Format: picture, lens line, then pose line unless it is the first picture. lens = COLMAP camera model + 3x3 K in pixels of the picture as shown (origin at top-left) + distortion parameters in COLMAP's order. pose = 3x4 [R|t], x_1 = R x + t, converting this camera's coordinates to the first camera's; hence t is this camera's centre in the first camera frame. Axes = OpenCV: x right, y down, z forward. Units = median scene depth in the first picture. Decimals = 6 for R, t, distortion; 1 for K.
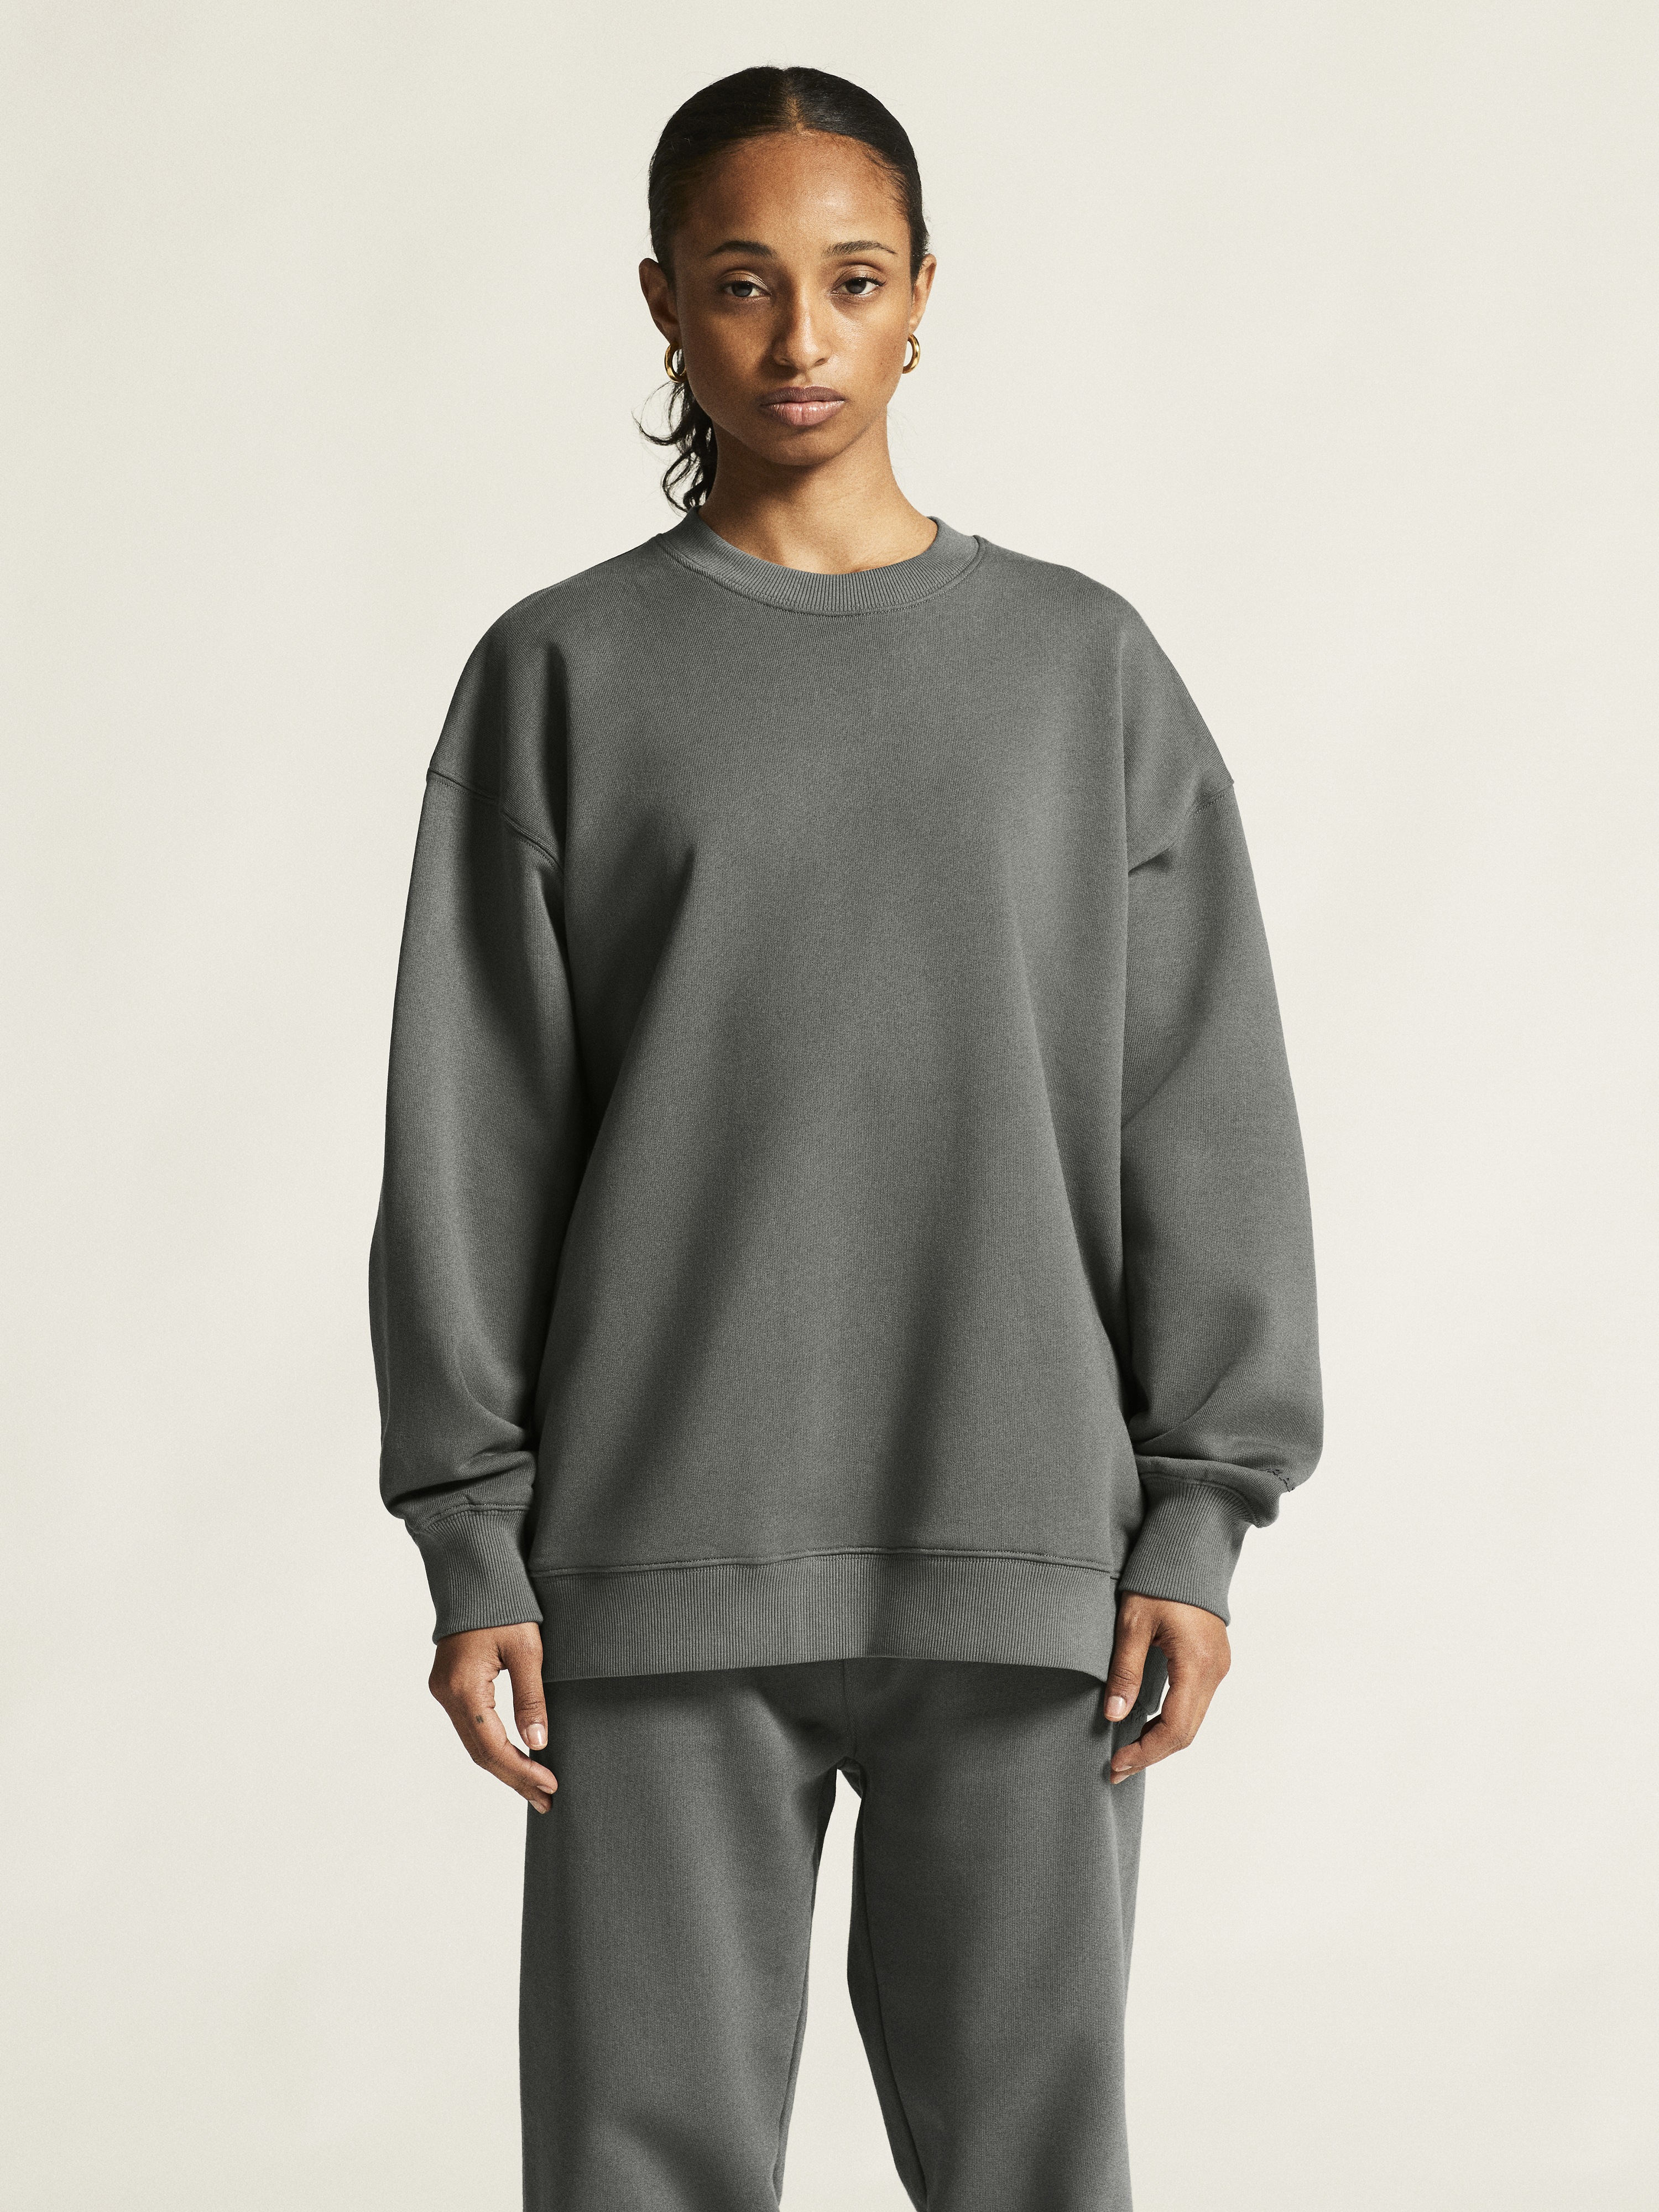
lens RADIAL K [[5272.0, 0, 829.5], [0, 5272.0, 1106.0], [0, 0, 1]] dist [-0.064582, -0.206768]
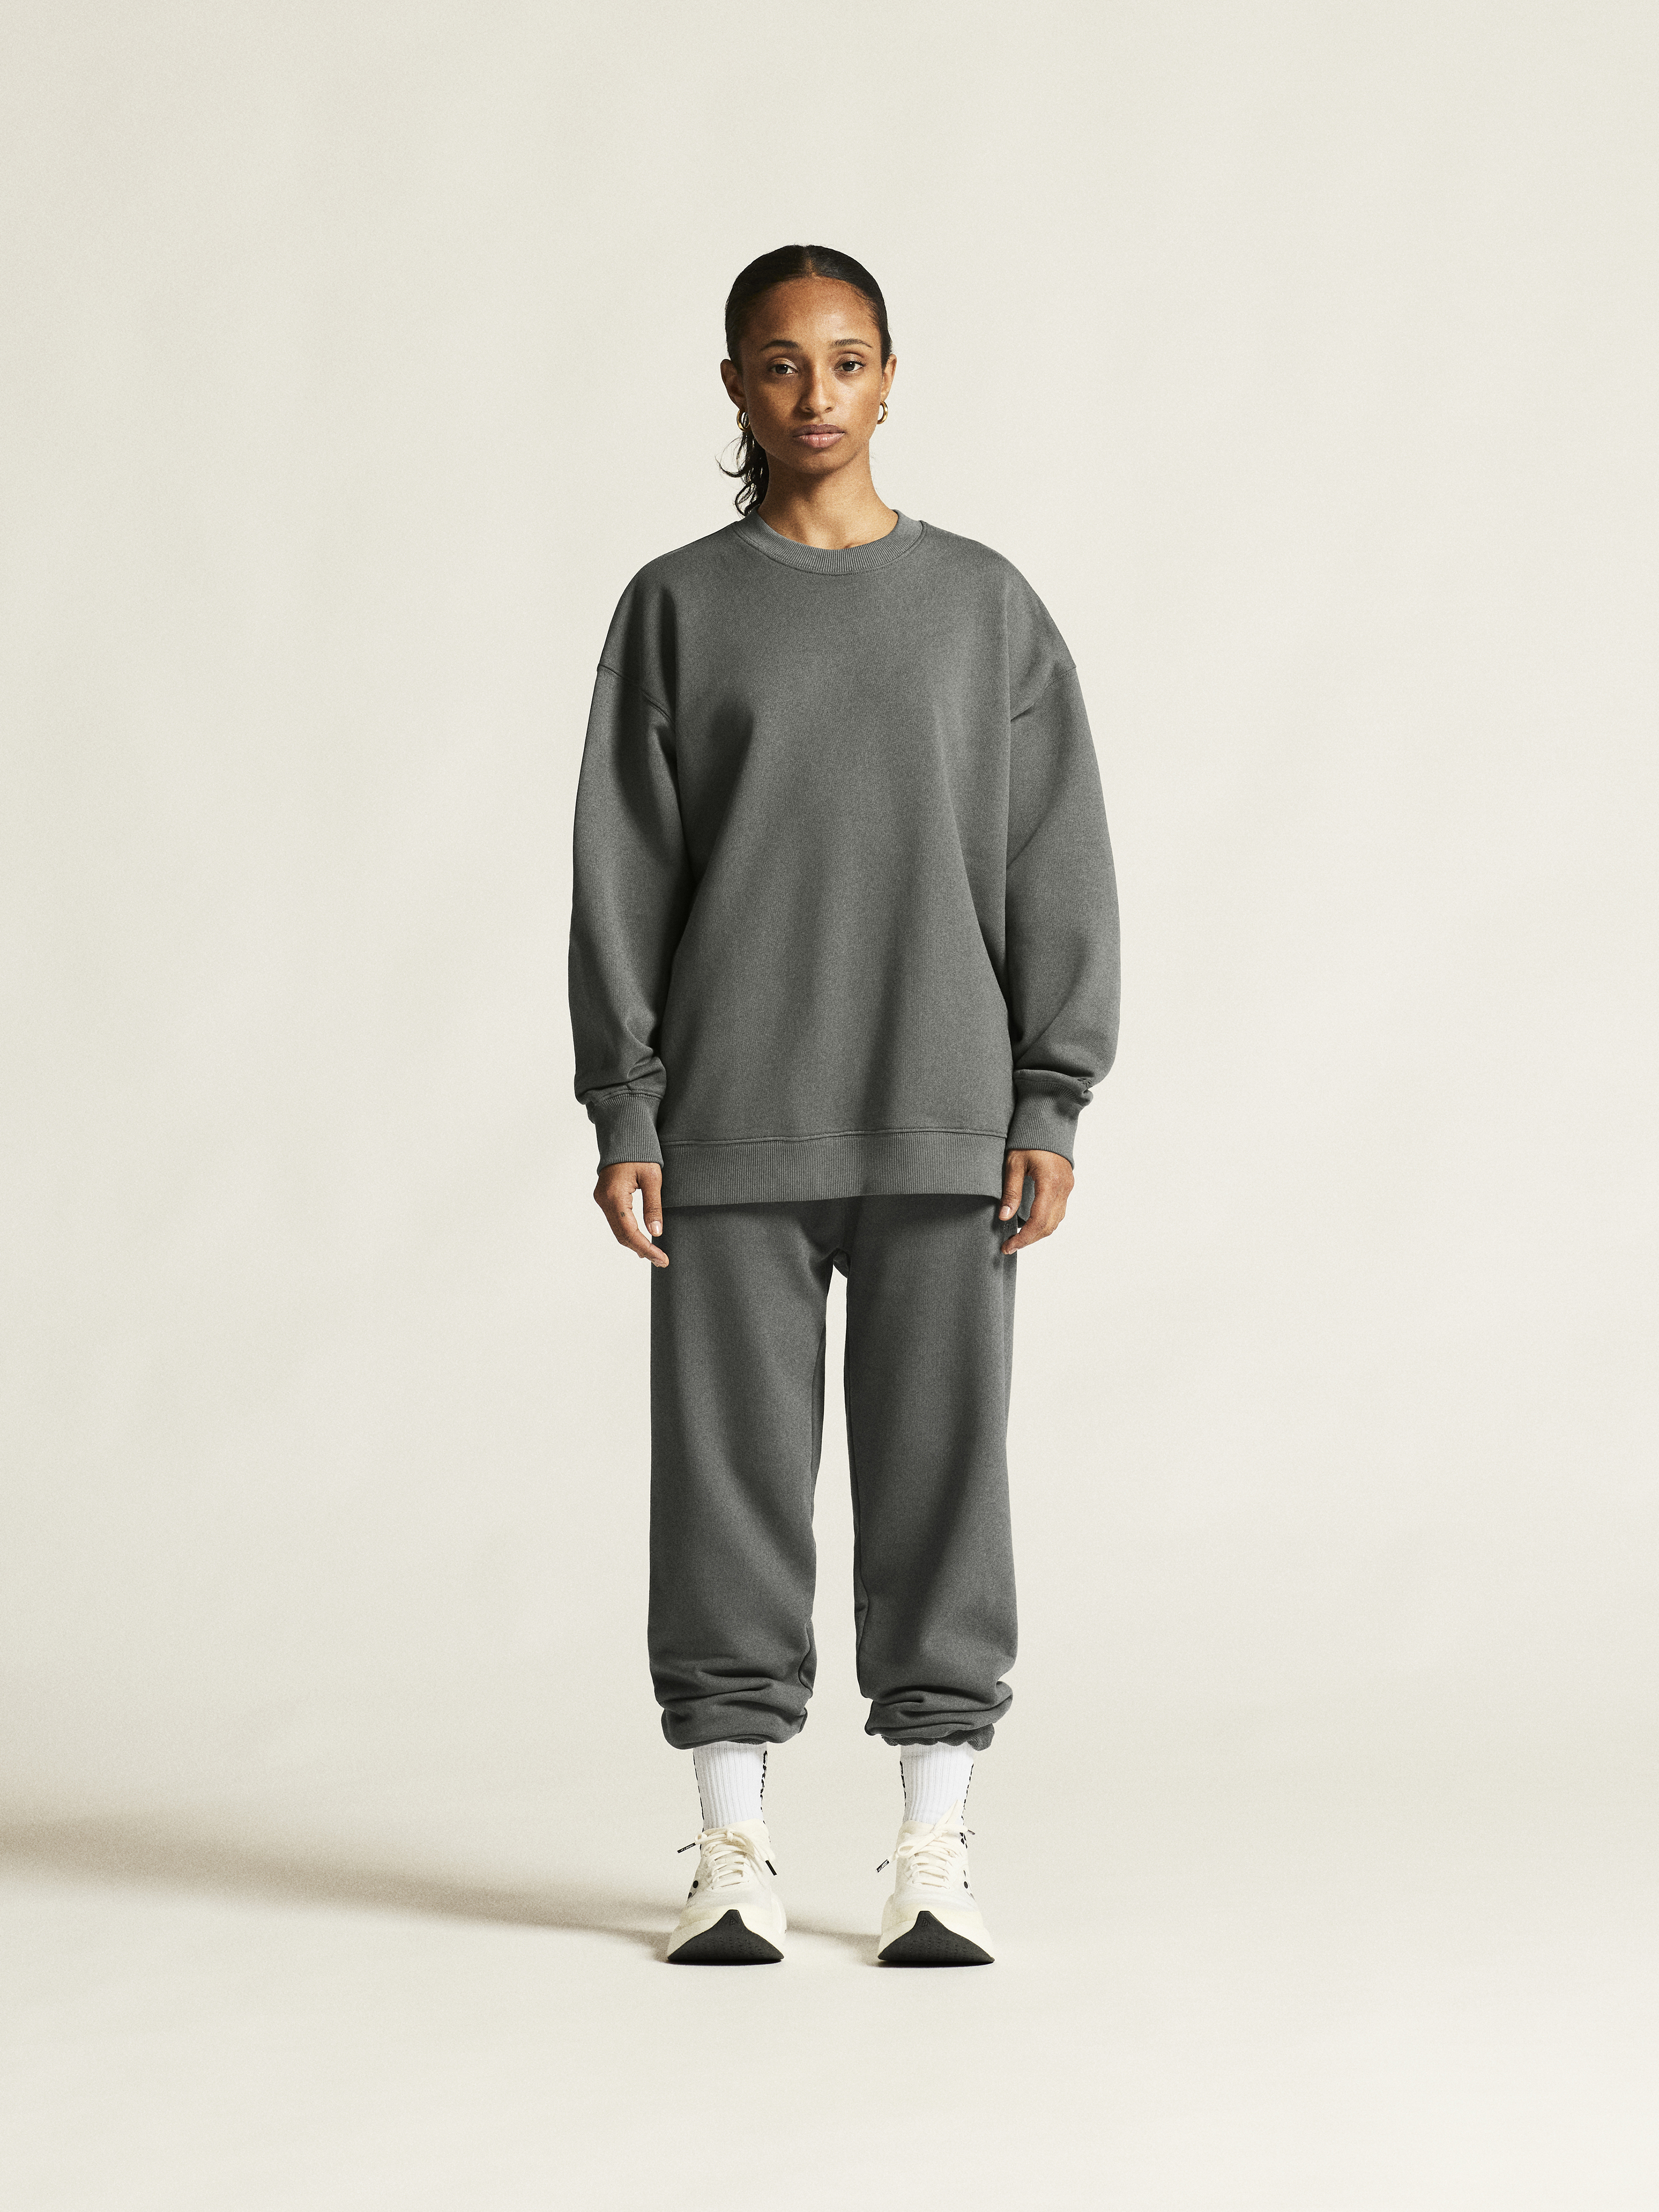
lens RADIAL K [[5271.5, 0, 671.7], [0, 5271.5, 1103.7], [0, 0, 1]] dist [-3.705068, -0.125146]
pose [[0.998793, 0.003817, -0.048965, 0.026724], [0.000938, 0.995311, 0.096721, -0.075750], [0.049104, -0.096651, 0.994106, -0.606558]]
